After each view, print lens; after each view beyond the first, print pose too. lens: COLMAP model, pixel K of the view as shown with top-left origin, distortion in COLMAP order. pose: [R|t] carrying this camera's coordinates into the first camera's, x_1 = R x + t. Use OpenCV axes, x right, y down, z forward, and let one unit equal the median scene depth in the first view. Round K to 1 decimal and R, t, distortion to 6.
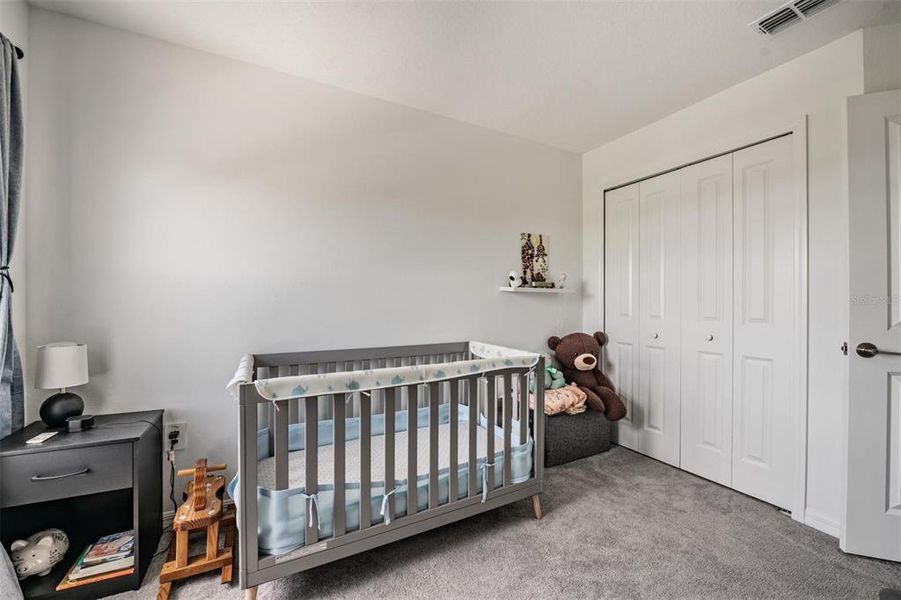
lens RADIAL K [[351.8, 0, 444.5], [0, 351.8, 299.2], [0, 0, 1]] dist [0.000026, 0.000173]
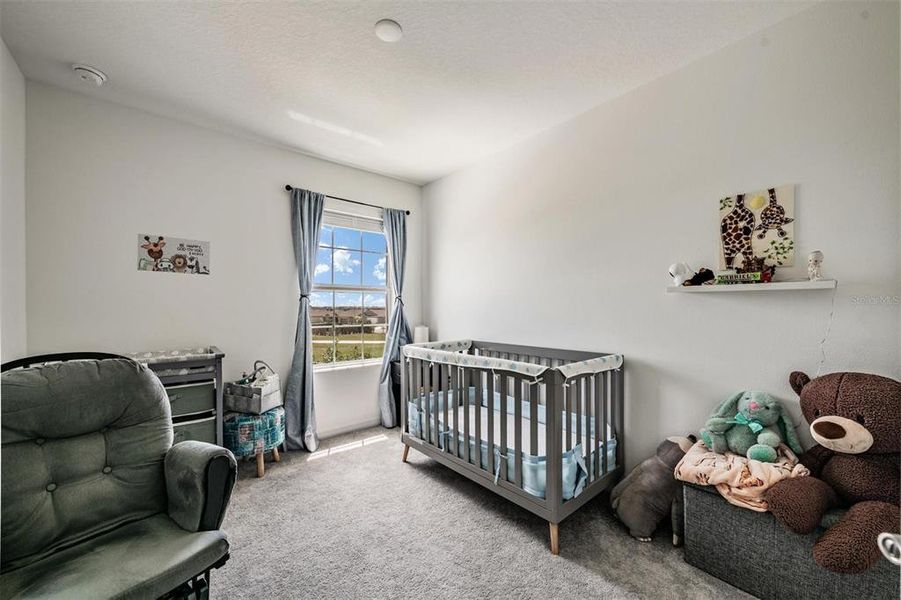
lens RADIAL K [[351.8, 0, 445.3], [0, 351.8, 303.8], [0, 0, 1]] dist [0.000026, 0.000173]
pose [[0.202755, -0.015113, -0.979113, 0.740391], [0.008219, 0.999872, -0.013732, 0.006609], [0.979195, -0.005263, 0.202853, 0.379754]]
